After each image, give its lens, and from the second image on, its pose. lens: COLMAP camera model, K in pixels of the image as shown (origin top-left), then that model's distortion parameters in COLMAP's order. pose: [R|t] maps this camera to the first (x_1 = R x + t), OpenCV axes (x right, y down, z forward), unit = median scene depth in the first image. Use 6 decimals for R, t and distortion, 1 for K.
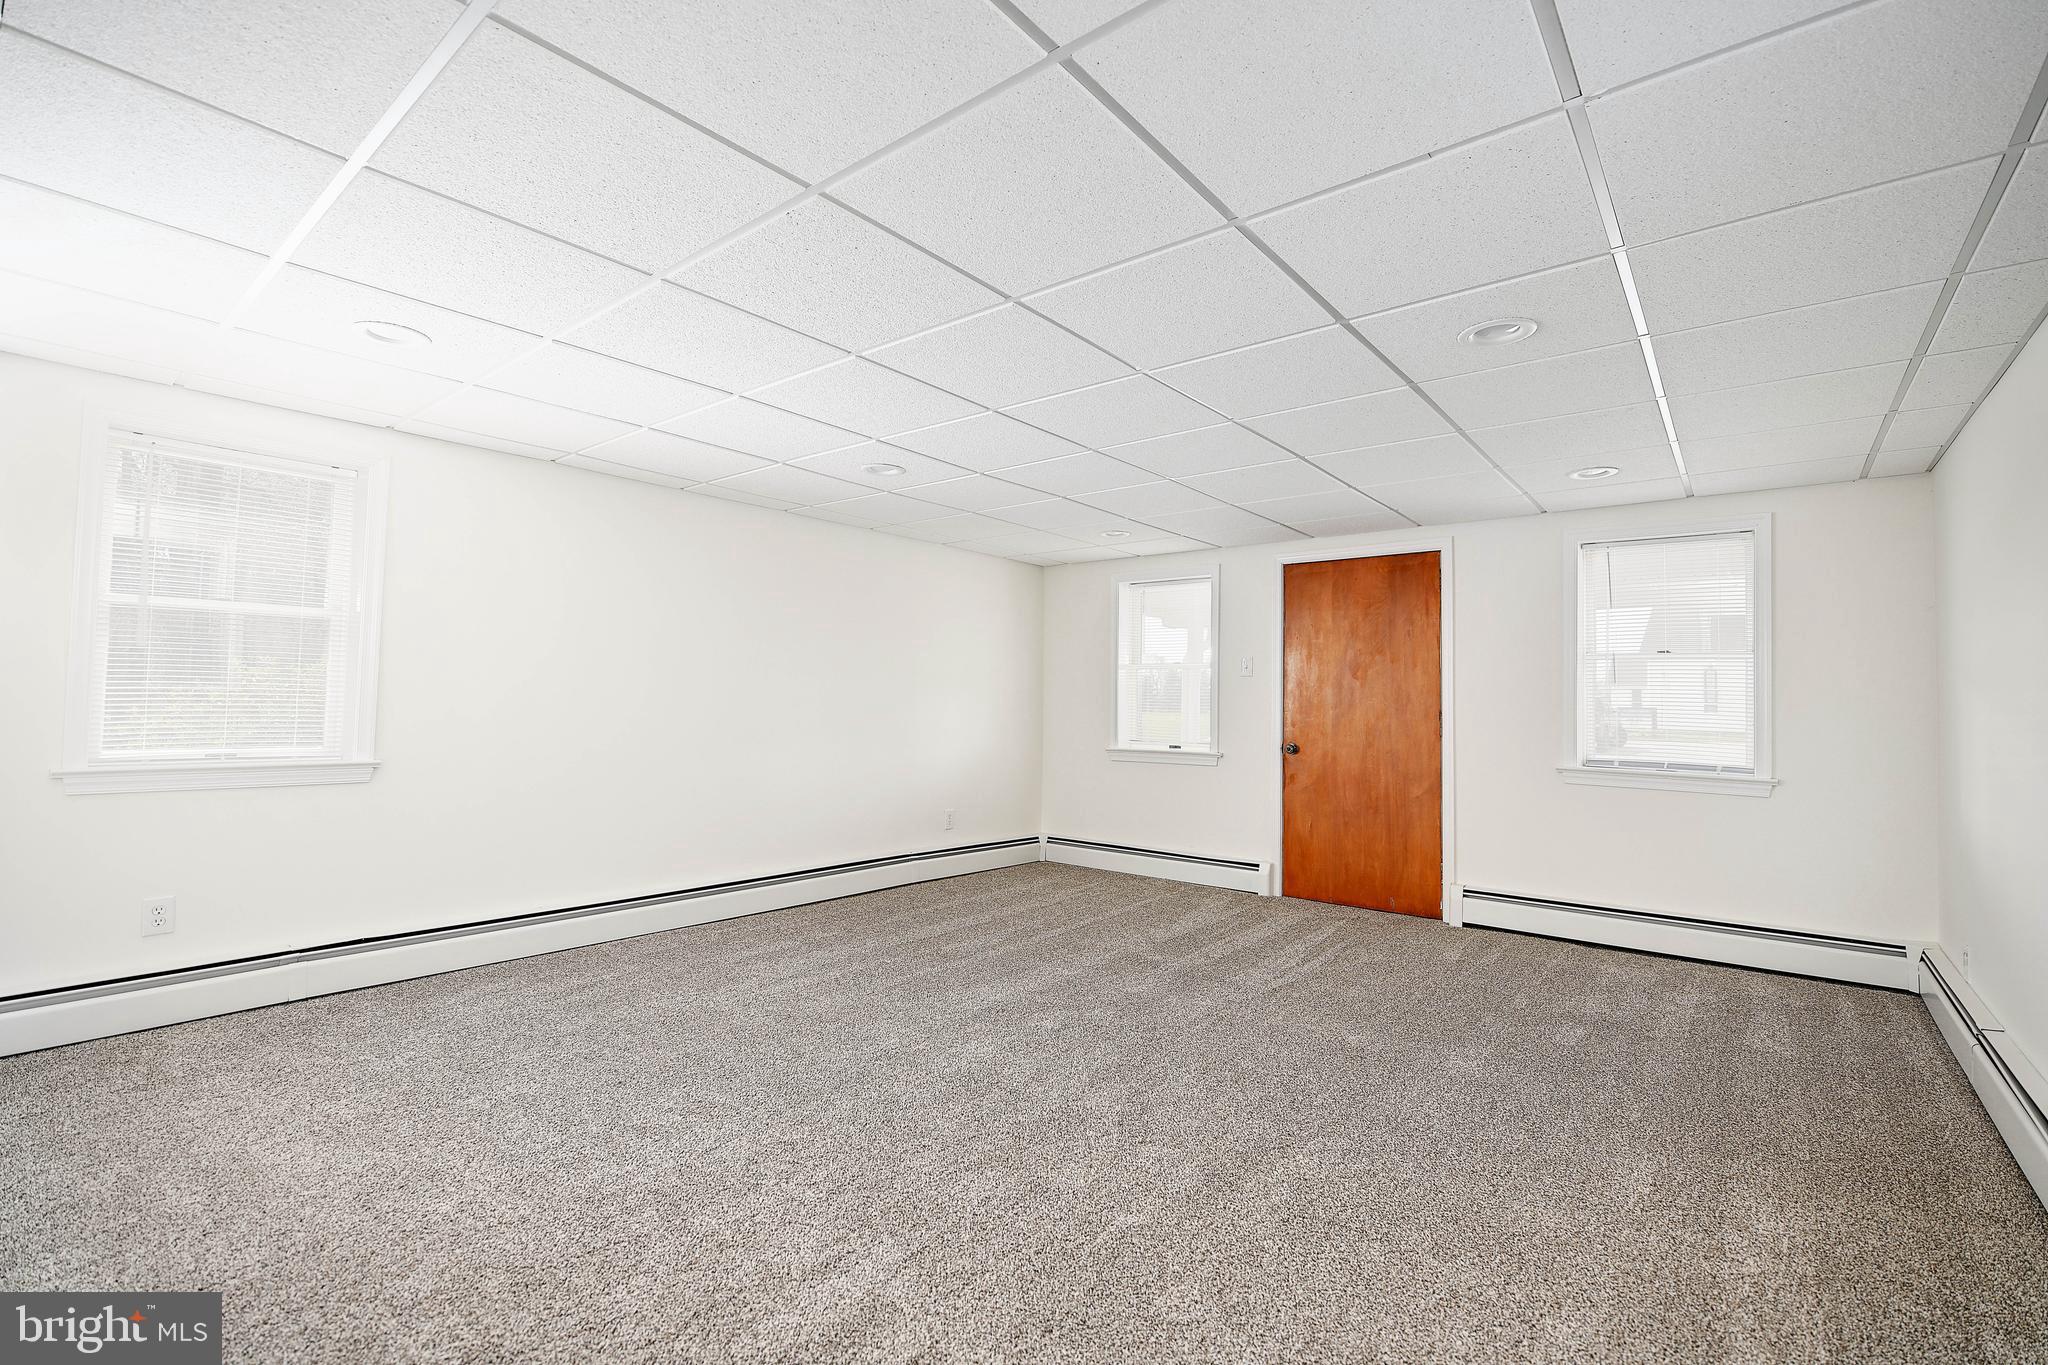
lens RADIAL K [[893.5, 0, 1028.4], [0, 893.5, 691.2], [0, 0, 1]] dist [-0.001215, -0.000073]
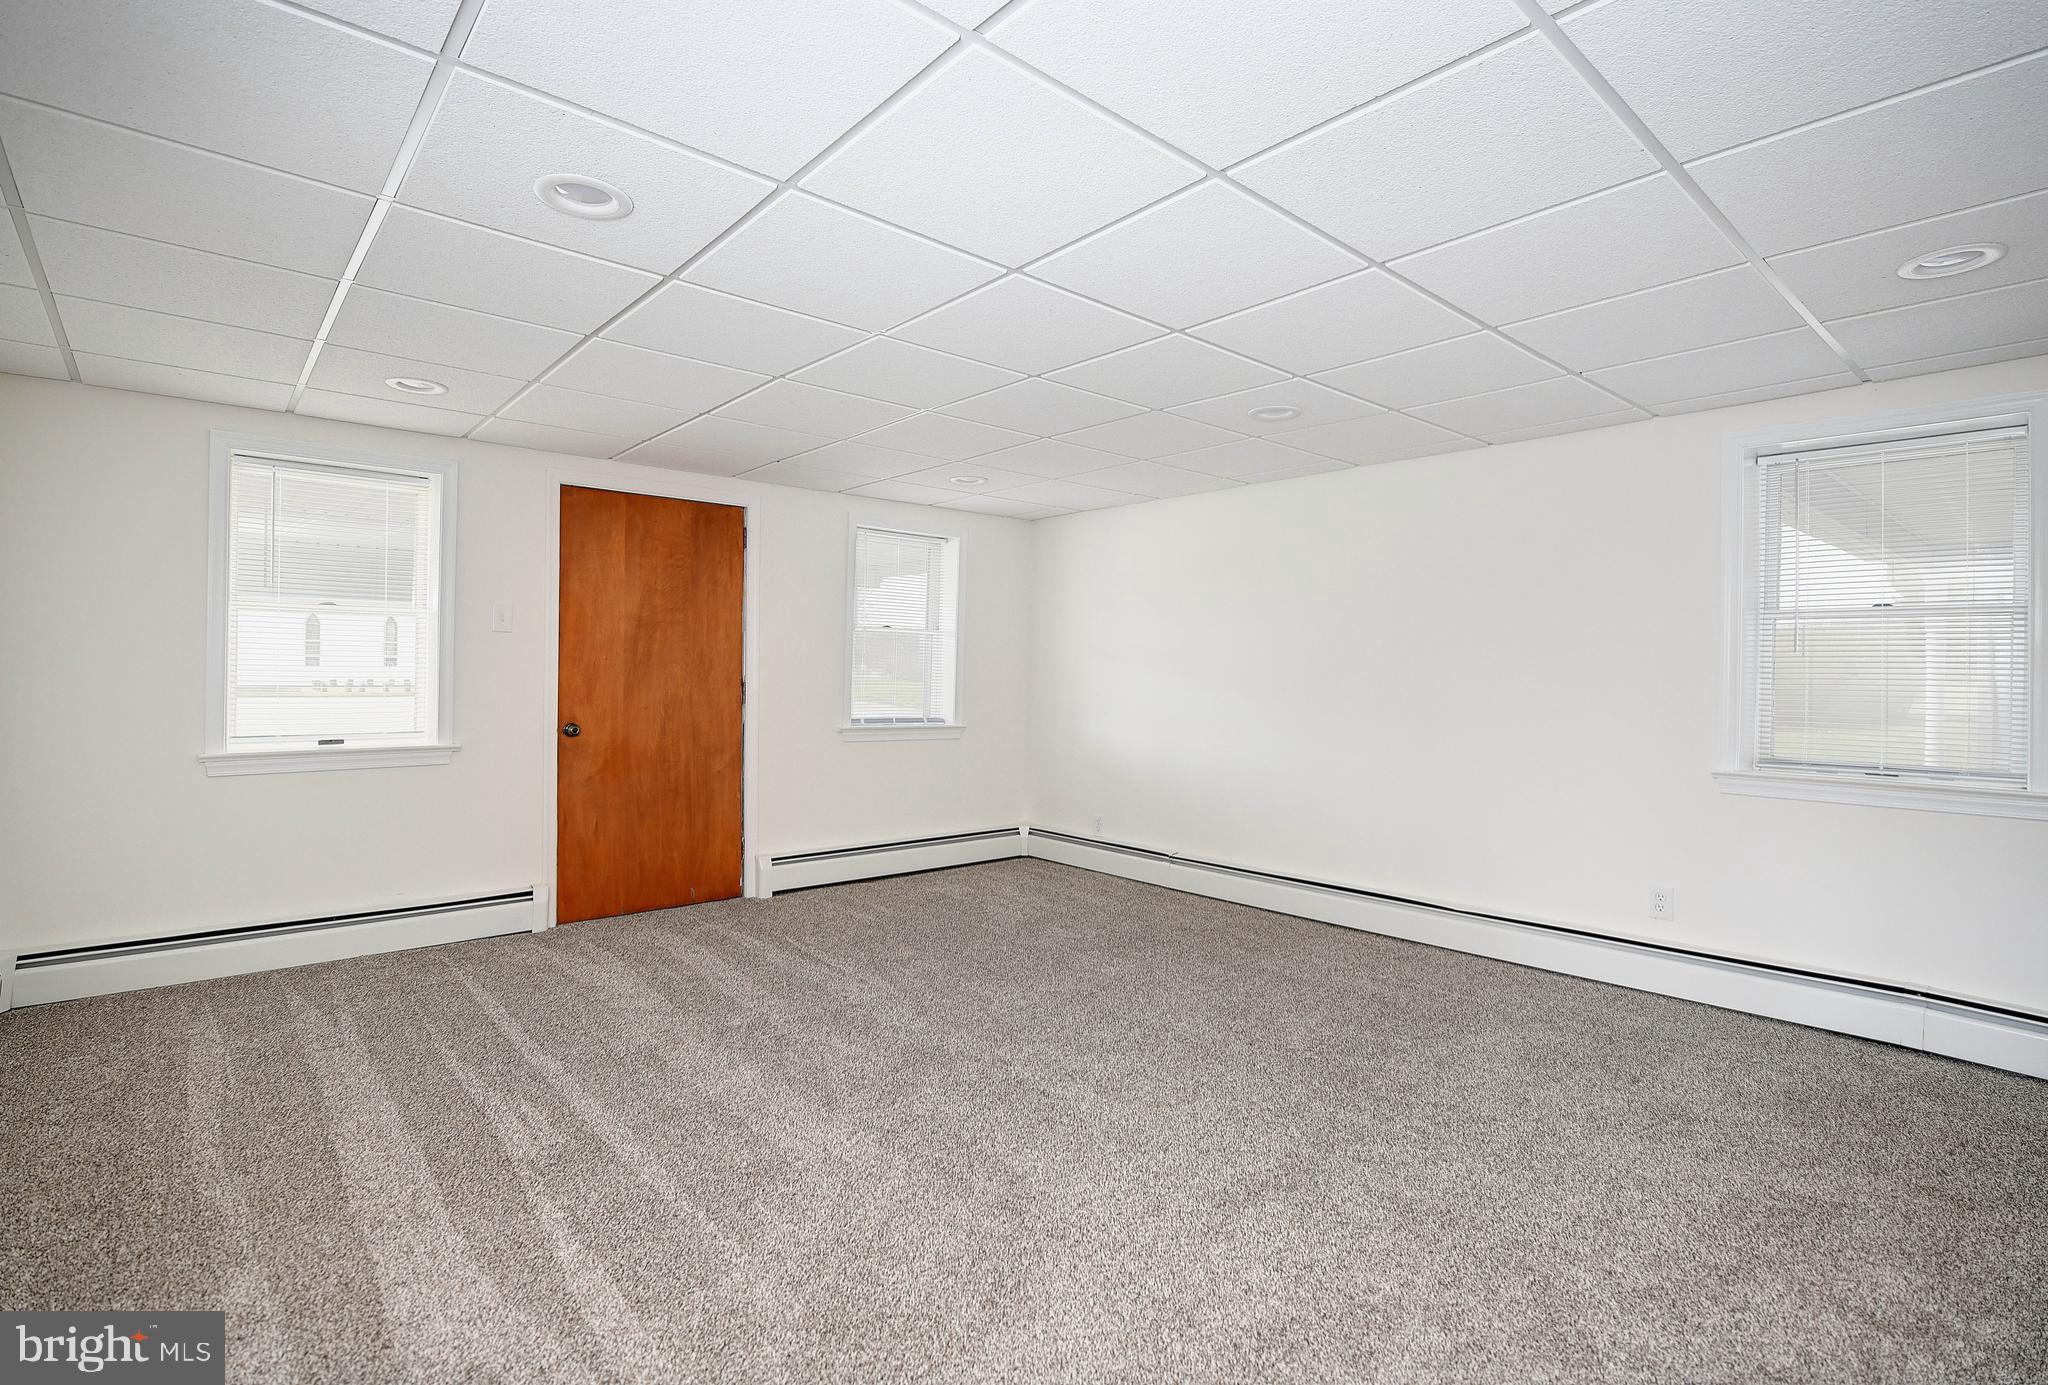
lens RADIAL K [[992.0, 0, 1029.2], [0, 992.0, 678.9], [0, 0, 1]] dist [0.002899, 0.000025]
pose [[0.172511, -0.025044, 0.984689, -0.502263], [-0.025327, 0.999233, 0.029851, -0.015215], [-0.984682, -0.030088, 0.171744, 0.500122]]
